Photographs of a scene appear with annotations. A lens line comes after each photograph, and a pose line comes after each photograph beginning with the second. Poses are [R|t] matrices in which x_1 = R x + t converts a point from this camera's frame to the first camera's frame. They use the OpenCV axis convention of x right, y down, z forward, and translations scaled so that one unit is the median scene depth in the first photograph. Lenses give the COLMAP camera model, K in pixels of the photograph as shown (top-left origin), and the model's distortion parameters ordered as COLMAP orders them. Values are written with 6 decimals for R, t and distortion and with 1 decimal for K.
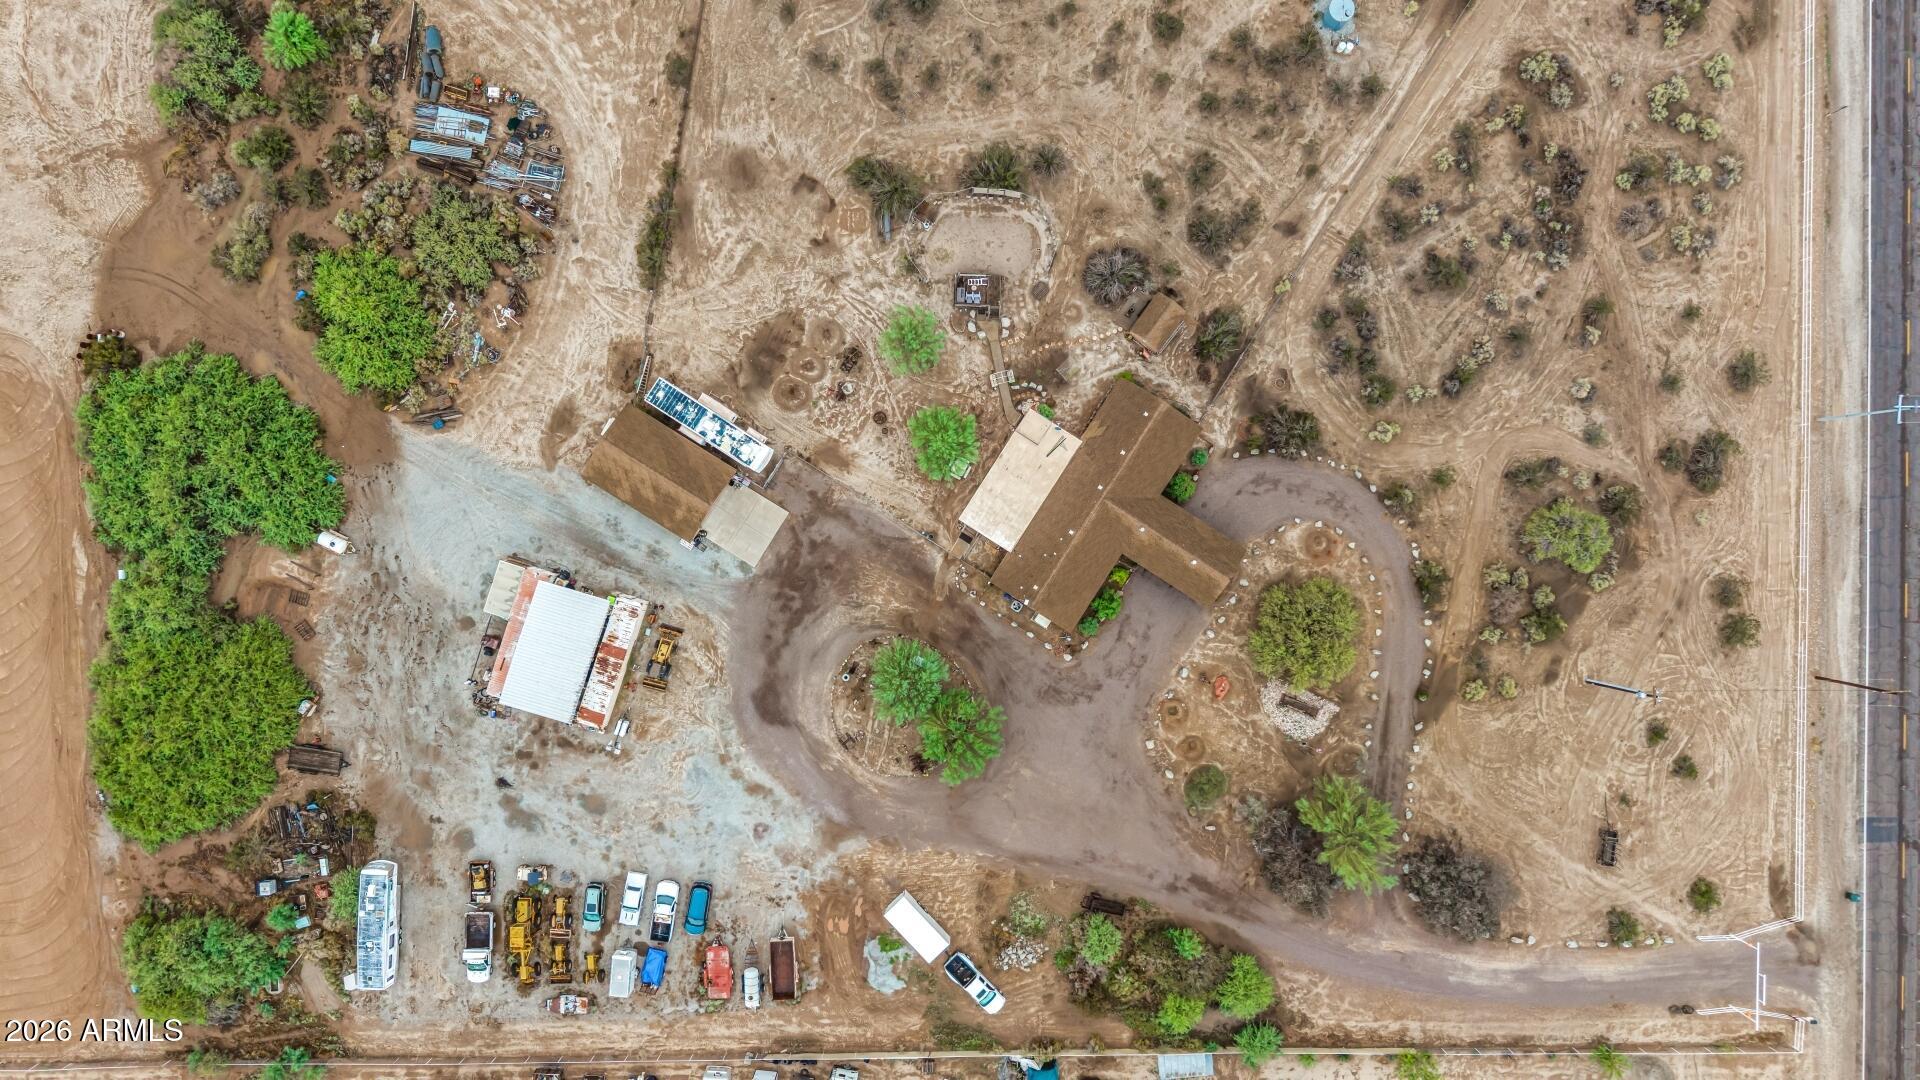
lens RADIAL K [[1302.5, 0, 952.7], [0, 1302.5, 539.6], [0, 0, 1]] dist [0.002583, -0.002441]
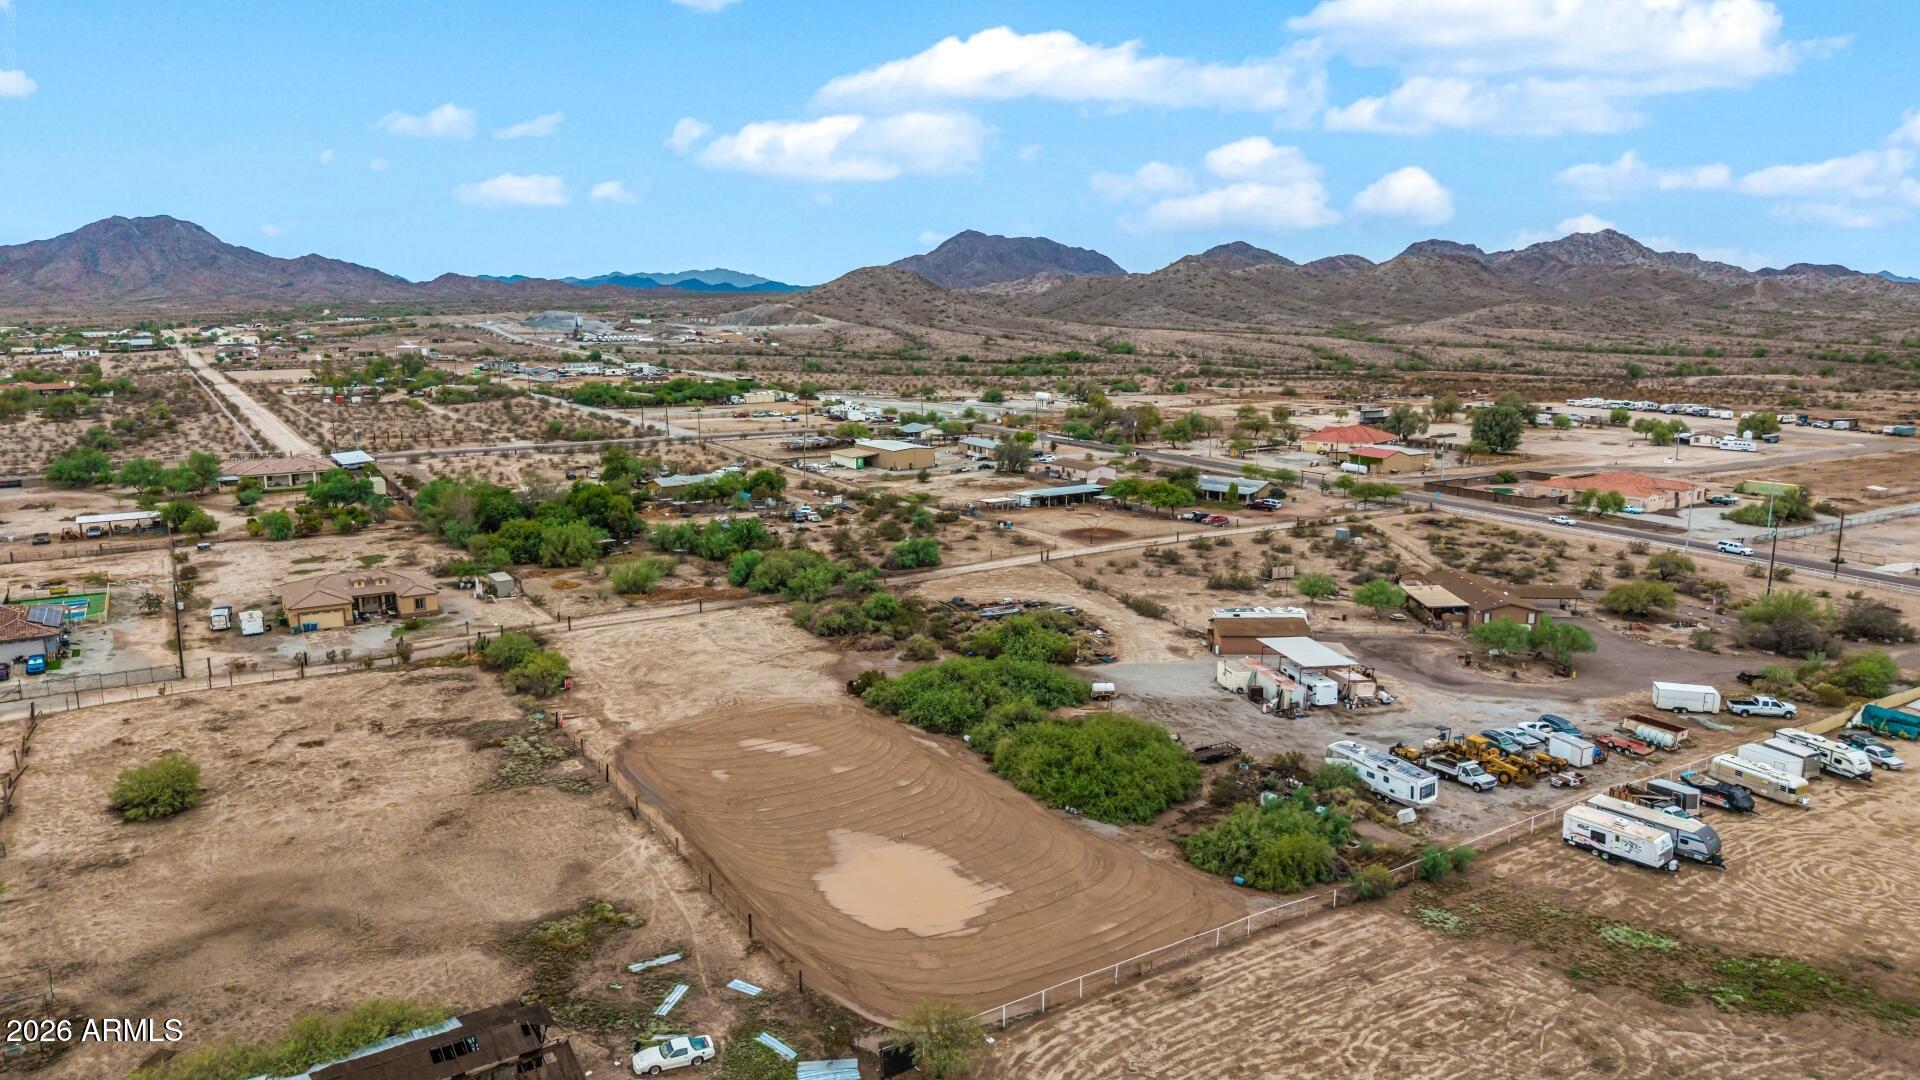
lens RADIAL K [[1302.5, 0, 952.7], [0, 1302.5, 539.6], [0, 0, 1]] dist [0.002583, -0.002441]
pose [[0.847562, -0.108085, 0.519573, -1.207988], [0.530329, 0.136100, -0.836796, 0.925173], [0.019731, 0.984781, 0.172674, 0.643212]]
